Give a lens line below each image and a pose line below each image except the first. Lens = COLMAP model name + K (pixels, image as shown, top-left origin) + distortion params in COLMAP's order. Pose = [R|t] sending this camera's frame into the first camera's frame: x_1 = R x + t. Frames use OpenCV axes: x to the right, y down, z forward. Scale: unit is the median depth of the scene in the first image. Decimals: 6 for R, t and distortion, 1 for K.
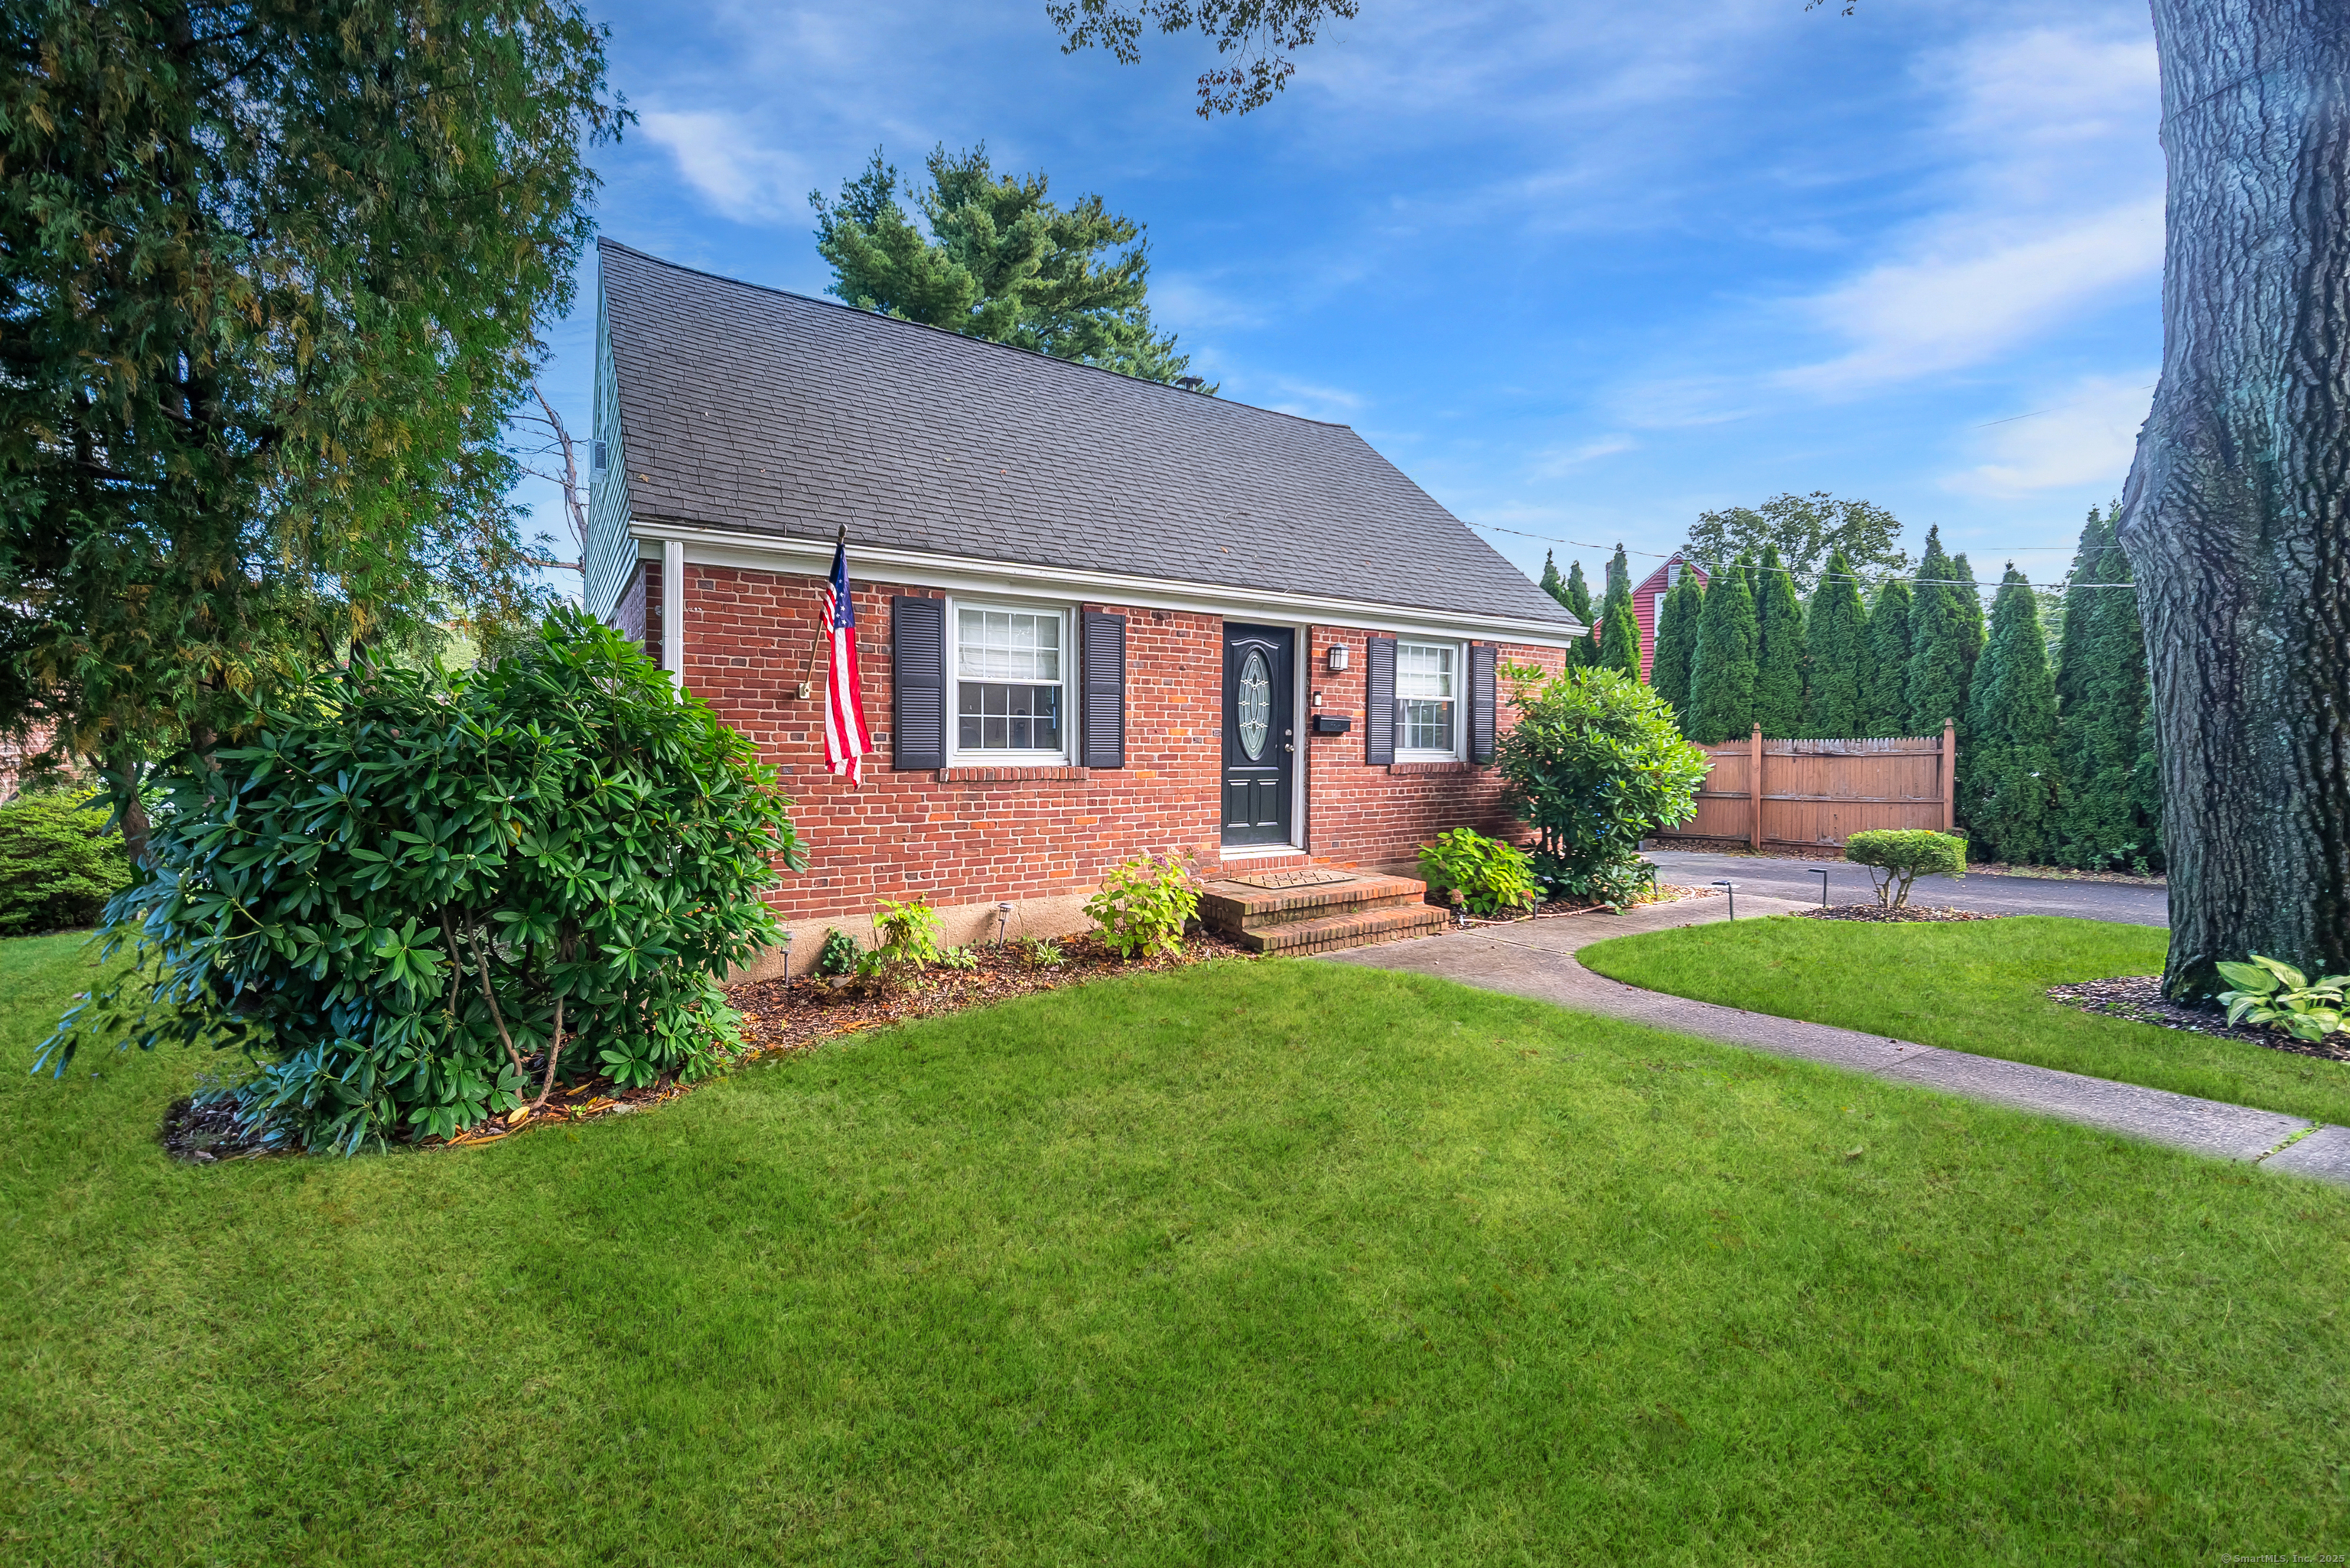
lens RADIAL K [[928.5, 0, 1146.0], [0, 928.5, 739.9], [0, 0, 1]] dist [-0.010705, -0.000108]
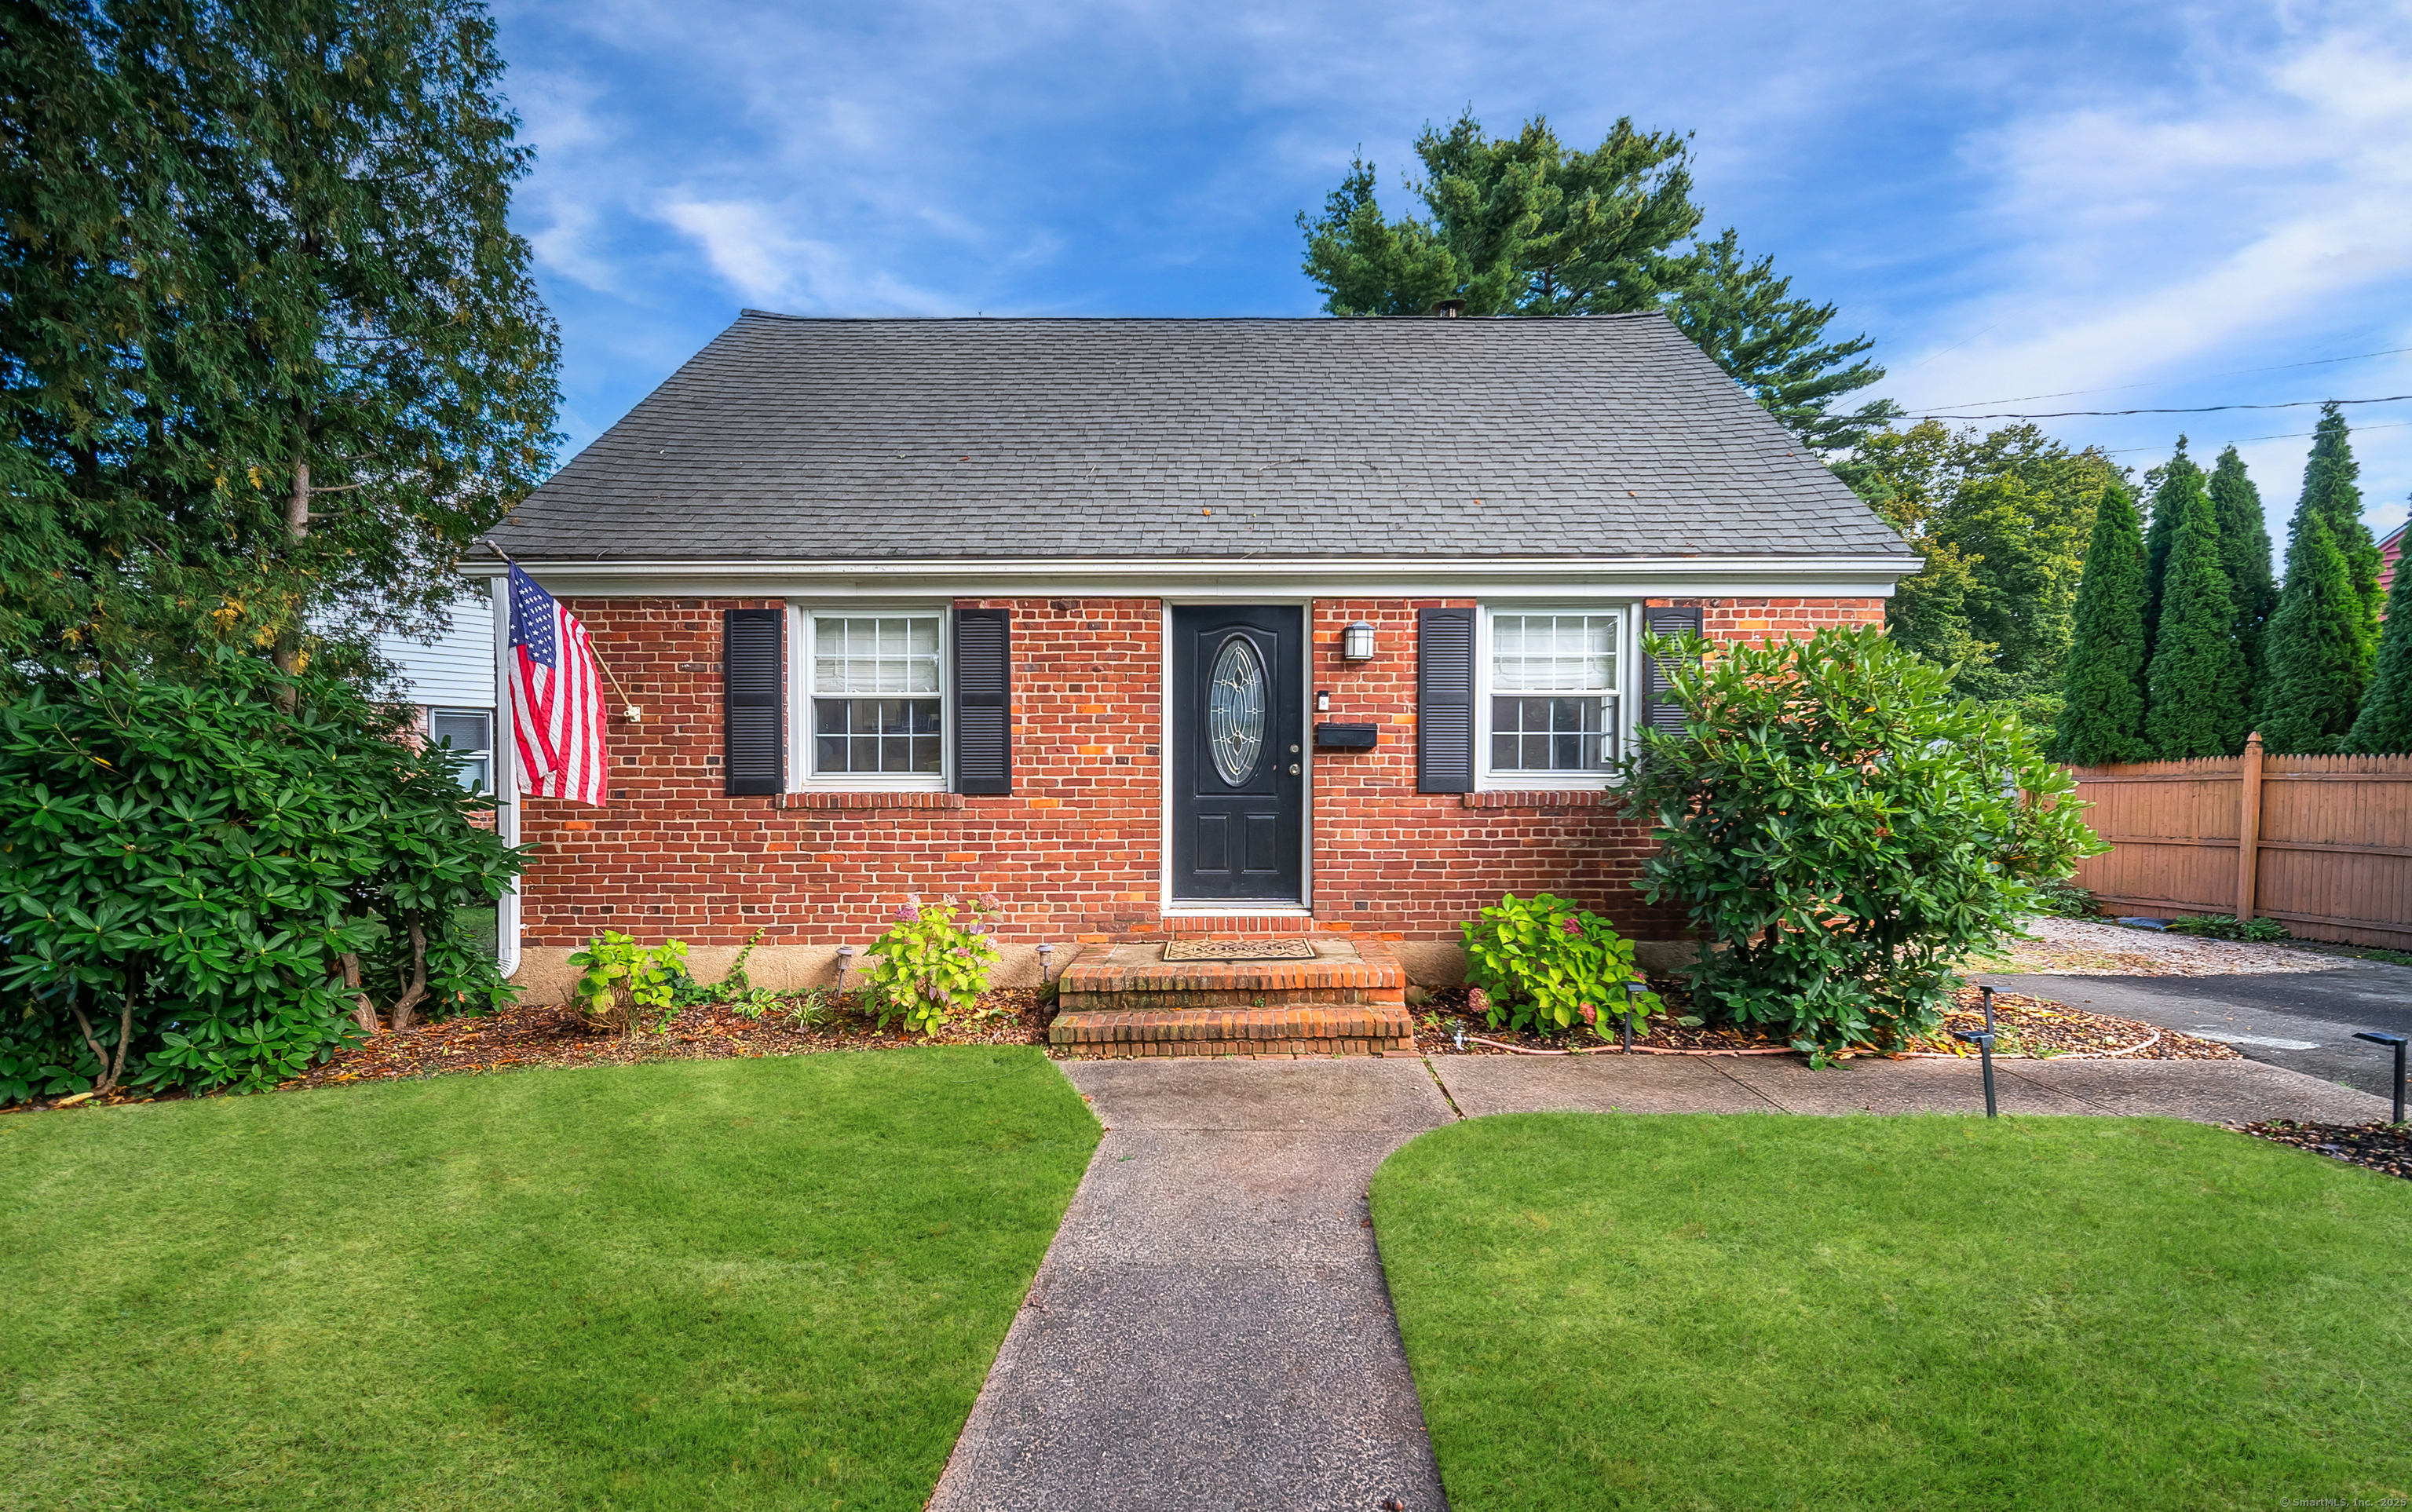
lens RADIAL K [[962.9, 0, 1206.0], [0, 962.9, 756.0], [0, 0, 1]] dist [0.000212, 0.000256]
pose [[0.855341, -0.010564, -0.517958, 0.540668], [0.008316, 0.999943, -0.006661, 0.002731], [0.517999, 0.001390, 0.855380, 0.346609]]
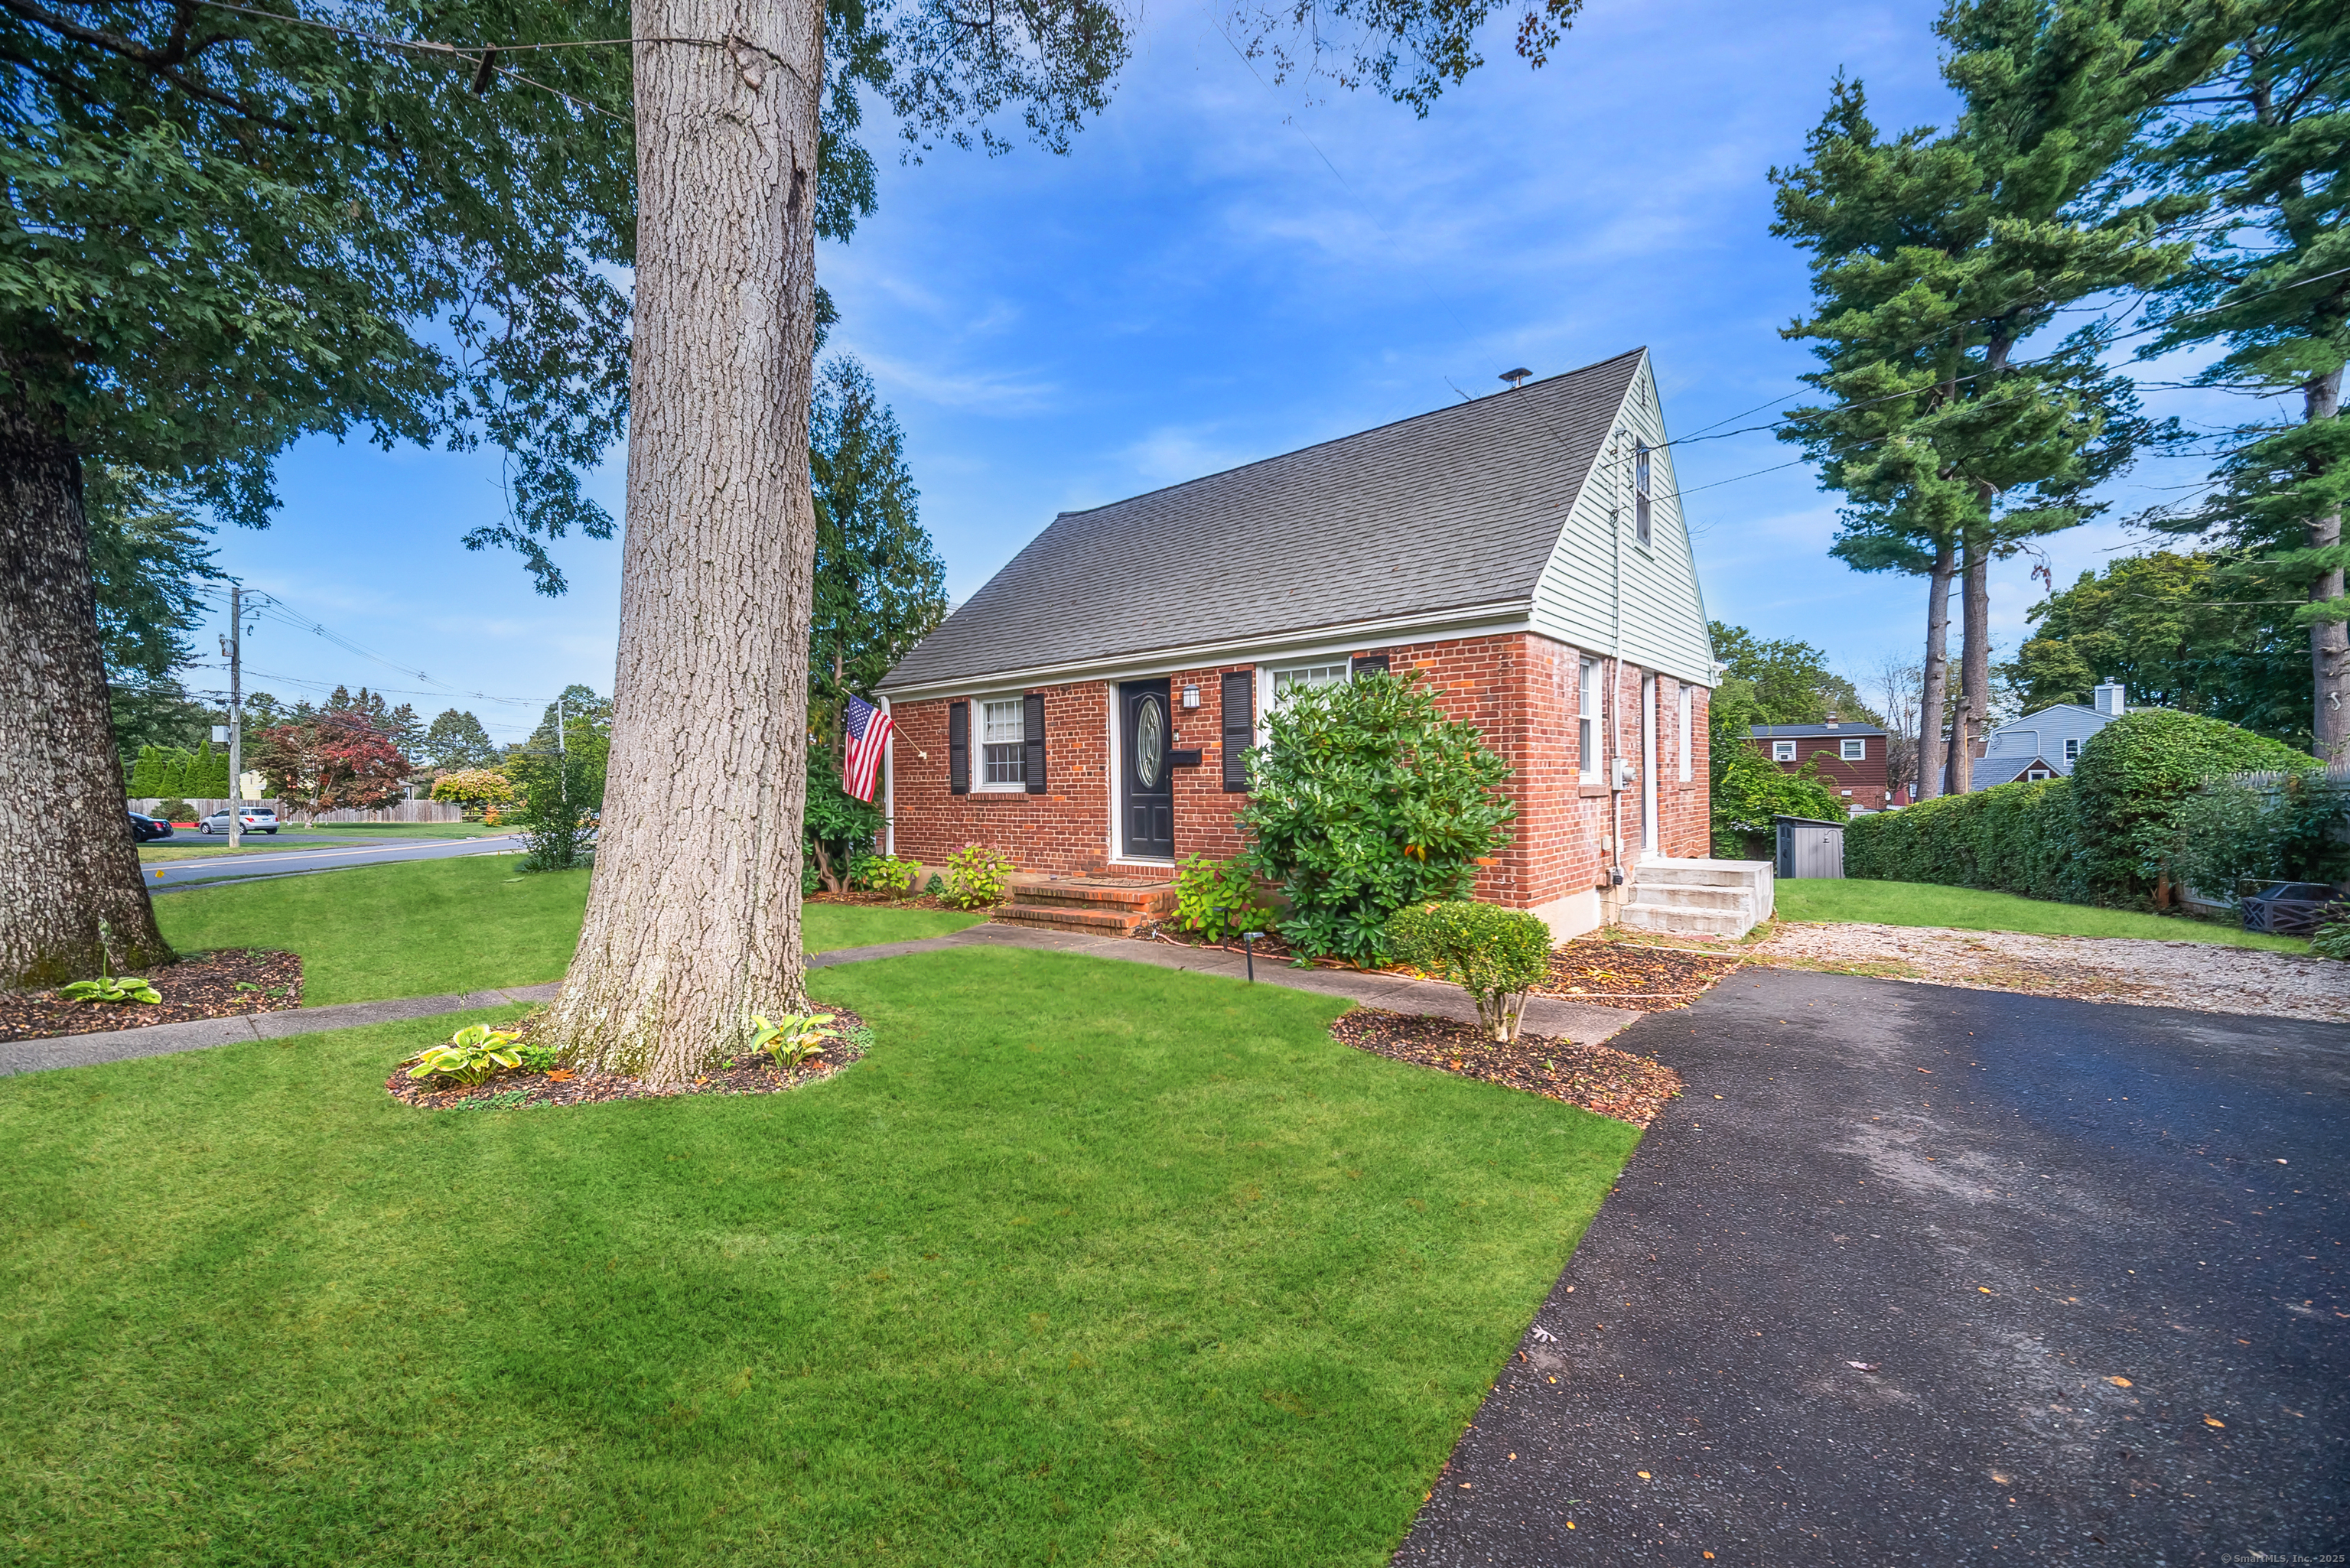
lens RADIAL K [[956.2, 0, 1175.0], [0, 956.2, 784.0], [0, 0, 1]] dist [-0.001985, -0.000142]
pose [[0.314981, -0.014614, -0.948985, 1.452397], [0.014761, 0.999836, -0.010498, 0.032448], [0.948983, -0.010701, 0.315145, 0.679254]]
